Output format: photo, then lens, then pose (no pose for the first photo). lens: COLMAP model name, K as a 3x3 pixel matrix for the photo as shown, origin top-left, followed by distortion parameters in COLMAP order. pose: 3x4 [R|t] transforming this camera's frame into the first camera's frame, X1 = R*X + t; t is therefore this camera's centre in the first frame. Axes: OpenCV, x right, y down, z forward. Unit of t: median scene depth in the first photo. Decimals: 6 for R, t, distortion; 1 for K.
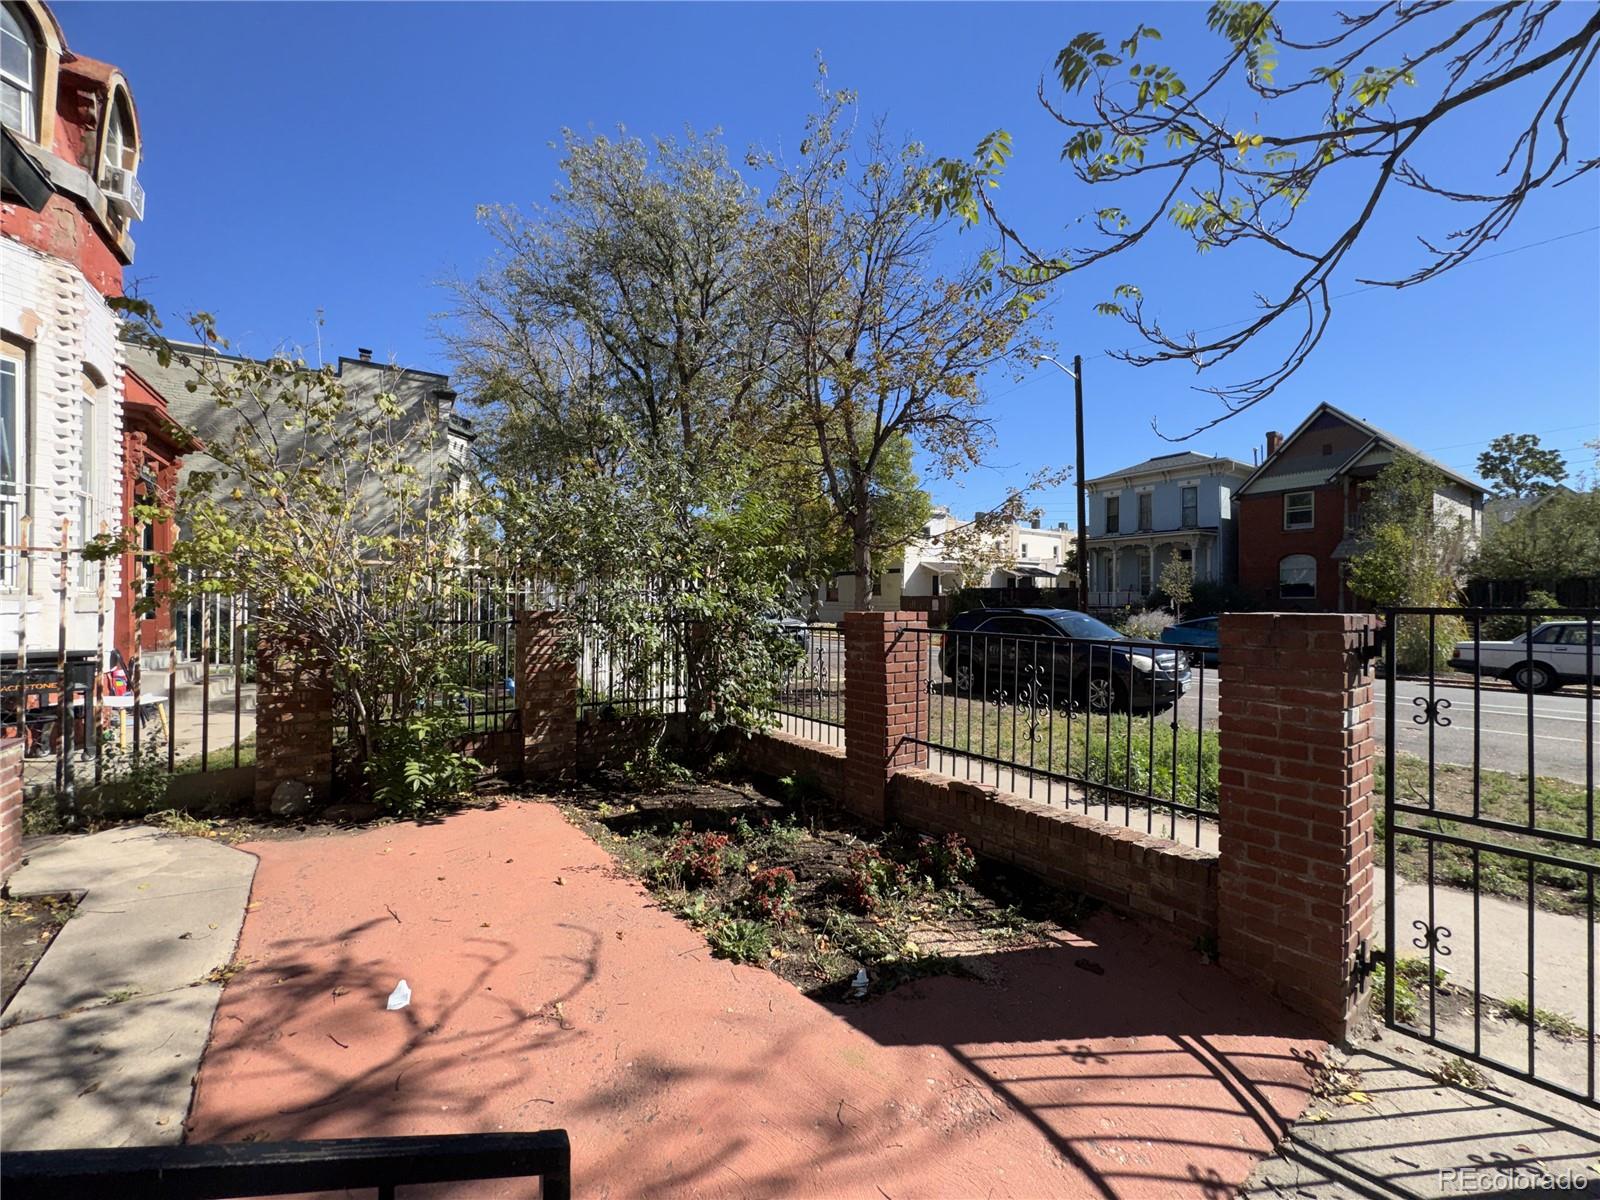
lens RADIAL K [[632.7, 0, 796.7], [0, 632.7, 599.8], [0, 0, 1]] dist [-0.001836, -0.000202]
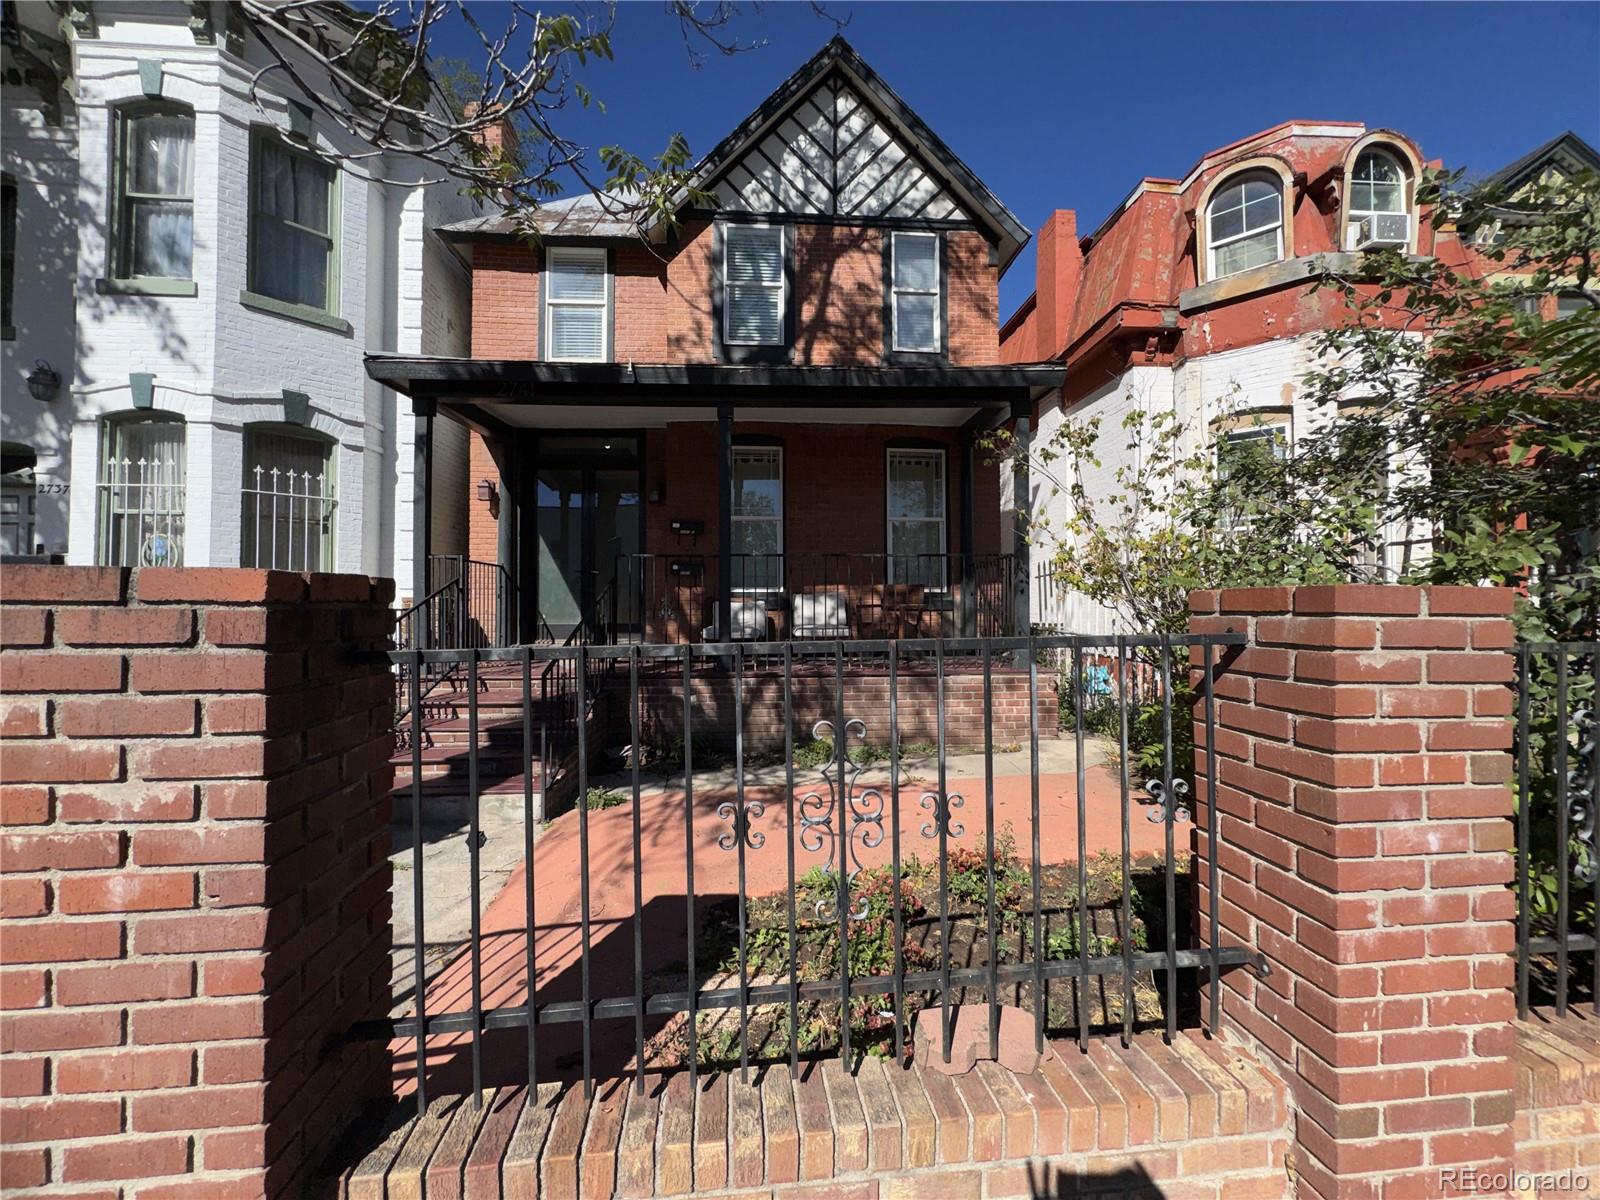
lens RADIAL K [[632.7, 0, 796.7], [0, 632.7, 599.8], [0, 0, 1]] dist [-0.001836, -0.000202]
pose [[-0.512505, -0.014029, -0.858569, 1.074167], [0.004381, 0.999811, -0.018952, 0.048876], [0.858673, -0.013474, -0.512347, 1.778827]]
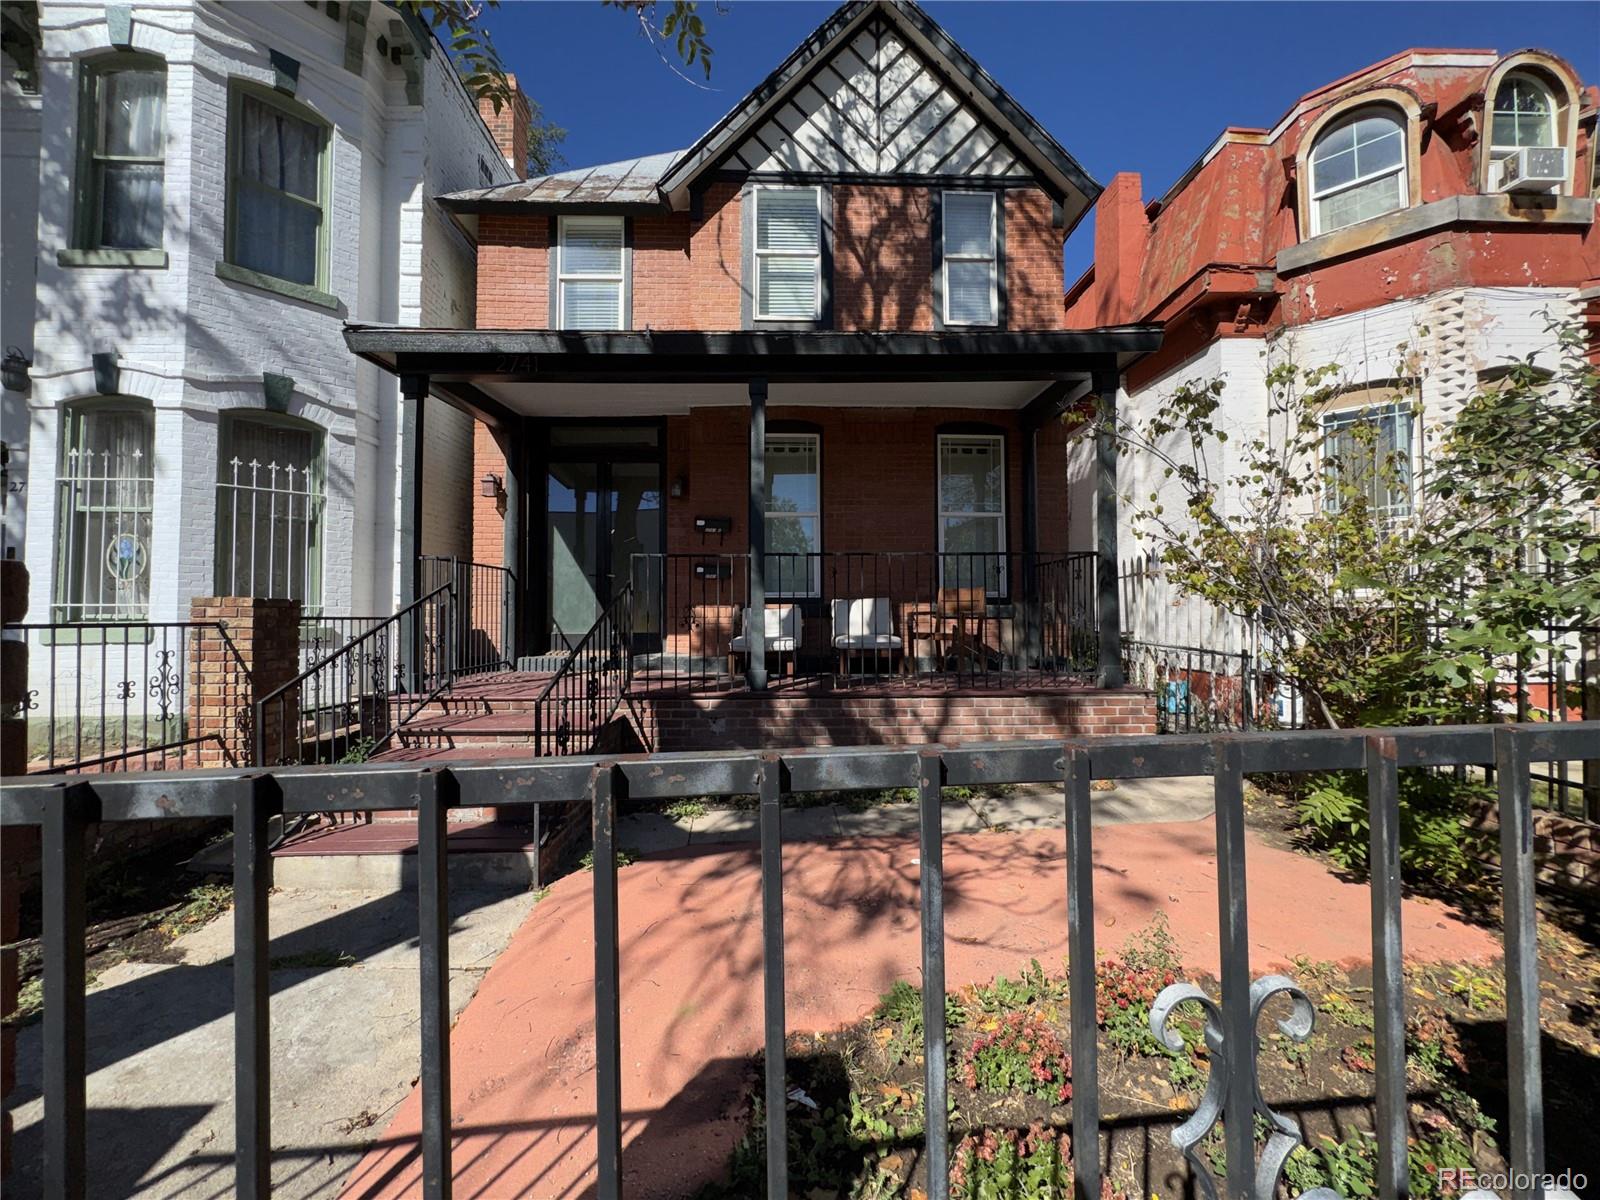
lens RADIAL K [[632.7, 0, 796.7], [0, 632.7, 599.8], [0, 0, 1]] dist [-0.001836, -0.000202]
pose [[-0.541115, -0.021092, -0.840684, 0.790936], [0.005818, 0.999568, -0.028823, 0.039439], [0.840928, -0.020488, -0.540759, 1.510633]]
